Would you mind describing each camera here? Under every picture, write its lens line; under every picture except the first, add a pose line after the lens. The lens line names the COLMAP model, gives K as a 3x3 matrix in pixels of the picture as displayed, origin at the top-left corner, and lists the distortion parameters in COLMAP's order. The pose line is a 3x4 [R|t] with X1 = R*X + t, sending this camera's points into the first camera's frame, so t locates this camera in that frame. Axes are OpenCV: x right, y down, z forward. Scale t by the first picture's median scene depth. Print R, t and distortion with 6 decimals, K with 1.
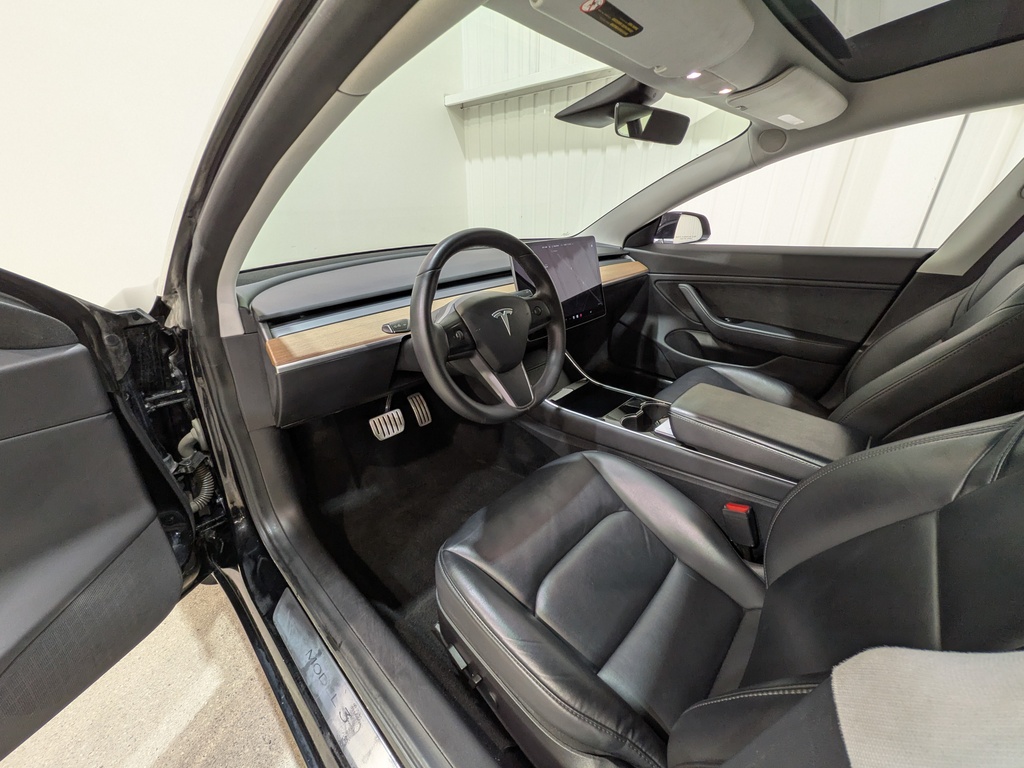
lens RADIAL K [[409.5, 0, 516.6], [0, 409.5, 386.9], [0, 0, 1]] dist [0.001114, 0.000095]
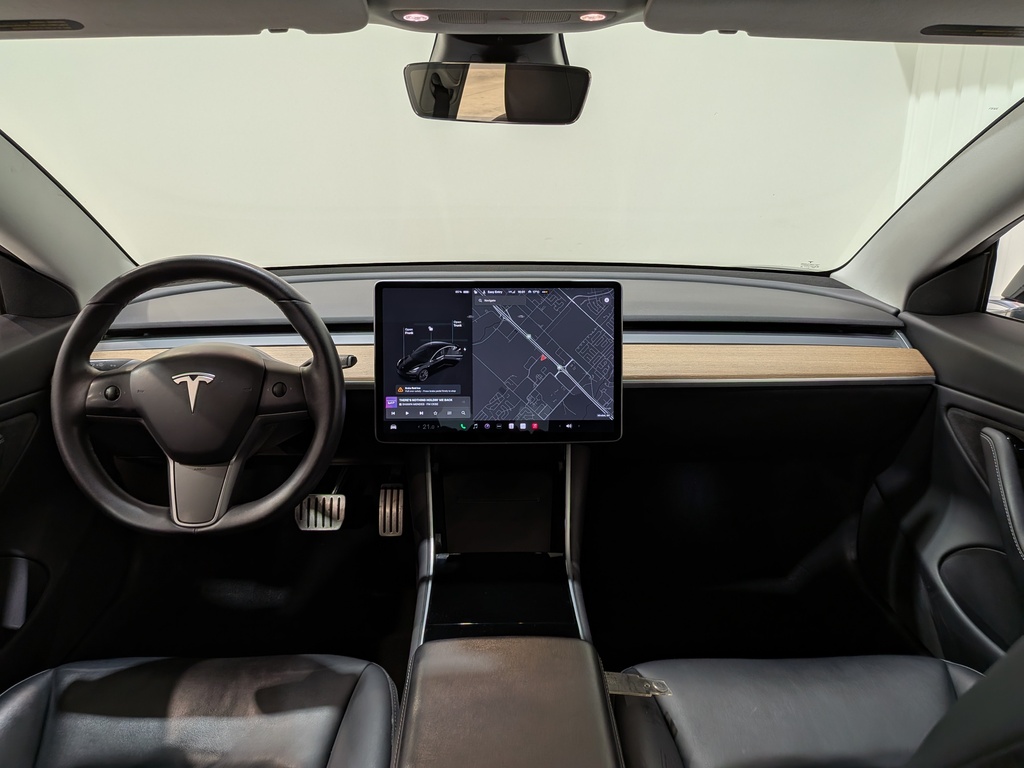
lens RADIAL K [[758.0, 0, 510.7], [0, 758.0, 391.9], [0, 0, 1]] dist [0.093336, -0.186102]
pose [[0.704600, 0.225703, -0.672753, 0.657384], [-0.305869, 0.952073, -0.000935, -0.176885], [0.640299, 0.206433, 0.739866, 0.232892]]
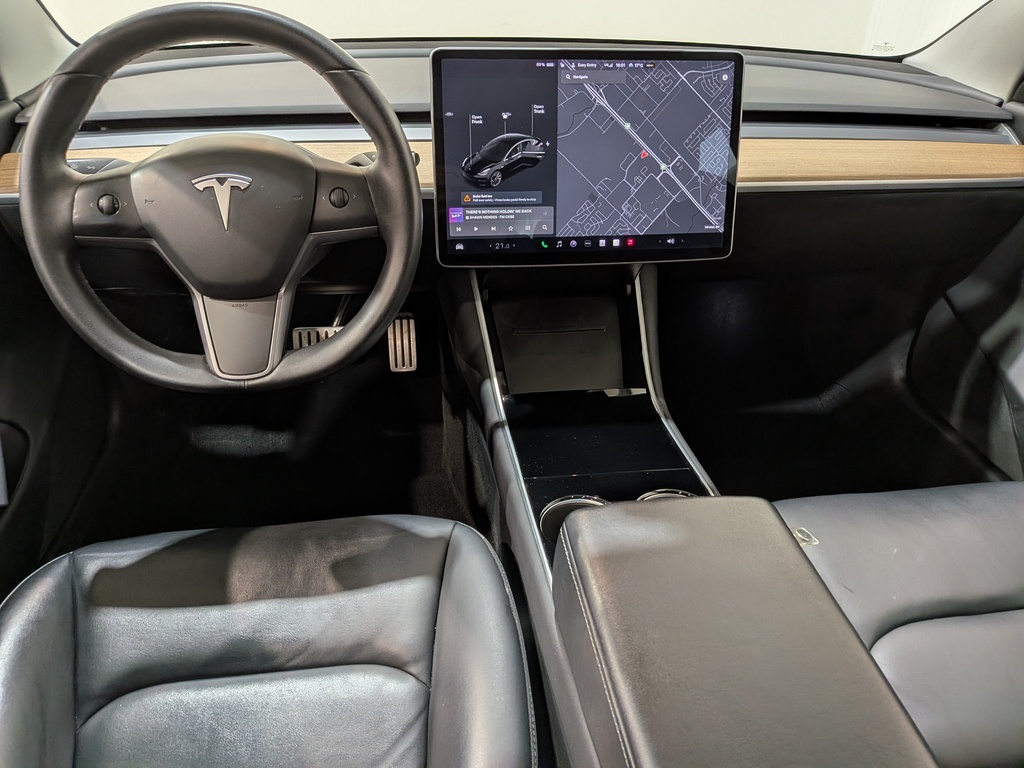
lens RADIAL K [[758.0, 0, 510.7], [0, 758.0, 391.9], [0, 0, 1]] dist [0.093336, -0.186102]
pose [[0.781299, 0.348732, -0.517647, 0.447727], [-0.292163, 0.937219, 0.190422, -0.123875], [0.551555, 0.002461, 0.834135, 0.239936]]
